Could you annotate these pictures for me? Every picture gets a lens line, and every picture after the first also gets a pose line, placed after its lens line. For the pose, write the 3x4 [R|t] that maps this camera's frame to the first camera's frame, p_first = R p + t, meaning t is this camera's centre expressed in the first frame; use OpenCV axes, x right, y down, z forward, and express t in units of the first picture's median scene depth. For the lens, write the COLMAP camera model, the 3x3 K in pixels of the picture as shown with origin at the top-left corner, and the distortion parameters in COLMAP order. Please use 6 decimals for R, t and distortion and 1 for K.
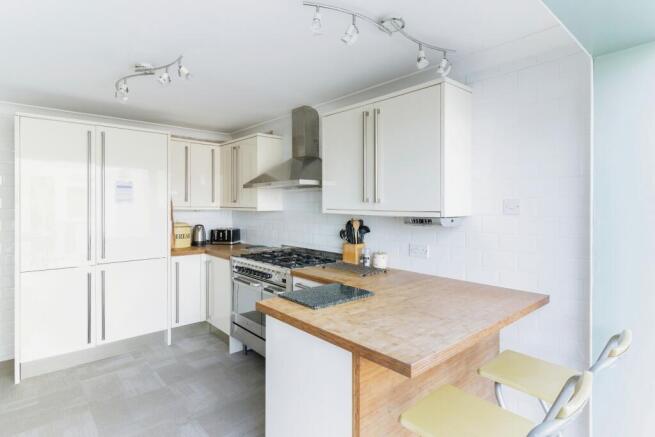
lens RADIAL K [[346.8, 0, 328.7], [0, 346.8, 205.4], [0, 0, 1]] dist [0.002353, 0.000249]
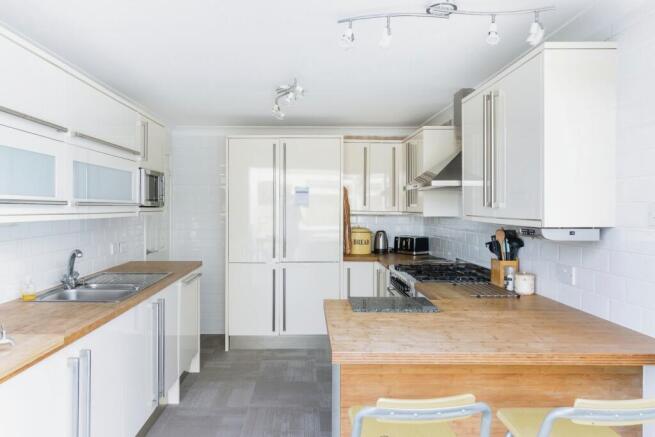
lens RADIAL K [[483.1, 0, 325.8], [0, 483.1, 208.2], [0, 0, 1]] dist [0.000127, 0.000618]
pose [[0.755876, 0.002540, -0.654710, 0.460474], [-0.003545, 0.999994, -0.000213, -0.004437], [0.654705, 0.002482, 0.755880, -0.079036]]
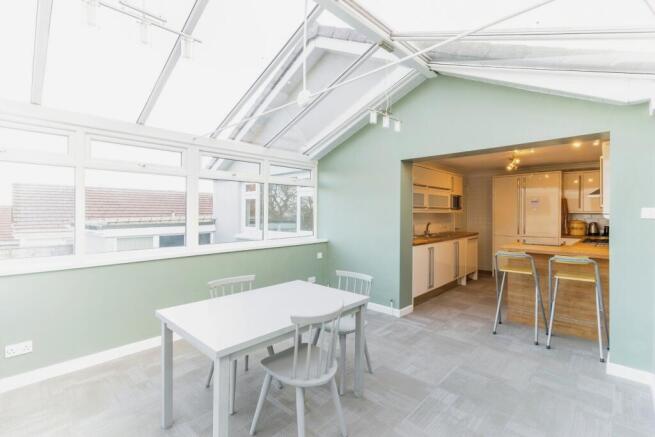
lens RADIAL K [[307.0, 0, 325.5], [0, 307.0, 211.6], [0, 0, 1]] dist [0.000599, 0.000062]
pose [[0.071641, -0.004983, -0.997418, 1.221937], [-0.000118, 0.999987, -0.005005, 0.018102], [0.997431, 0.000477, 0.071639, -0.413684]]
